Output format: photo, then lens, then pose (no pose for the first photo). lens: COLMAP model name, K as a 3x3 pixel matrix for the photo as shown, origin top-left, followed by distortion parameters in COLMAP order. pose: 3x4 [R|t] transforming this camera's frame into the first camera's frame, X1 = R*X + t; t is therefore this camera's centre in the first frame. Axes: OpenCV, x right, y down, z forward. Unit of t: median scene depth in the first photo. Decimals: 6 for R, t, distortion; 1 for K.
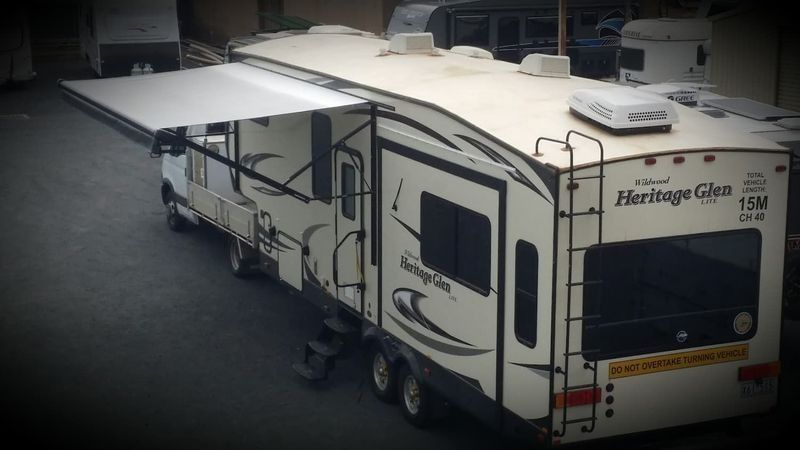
lens RADIAL K [[1510.0, 0, 400.0], [0, 1510.0, 225.0], [0, 0, 1]] dist [0.065719, 0.166529]
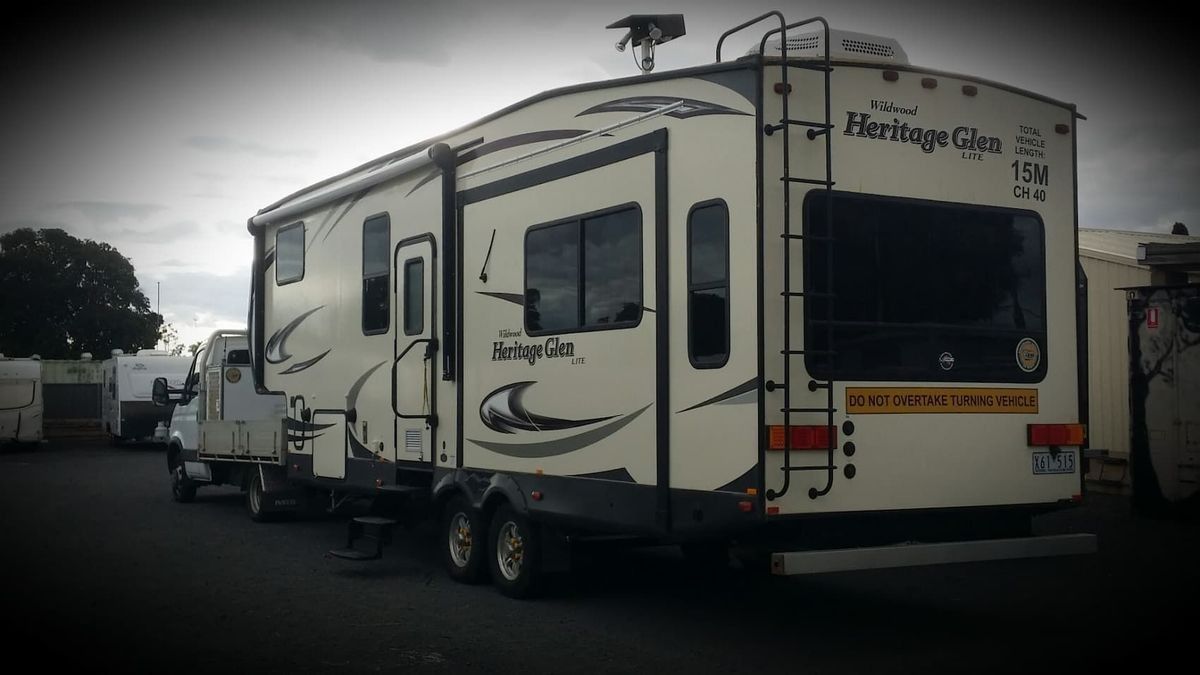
lens RADIAL K [[1406.5, 0, 600.0], [0, 1406.5, 337.5], [0, 0, 1]] dist [0.093356, -0.000503]
pose [[0.993520, 0.000128, 0.113654, -0.027914], [0.028352, 0.968105, -0.248935, 0.208940], [-0.110061, 0.250544, 0.961829, 0.437195]]
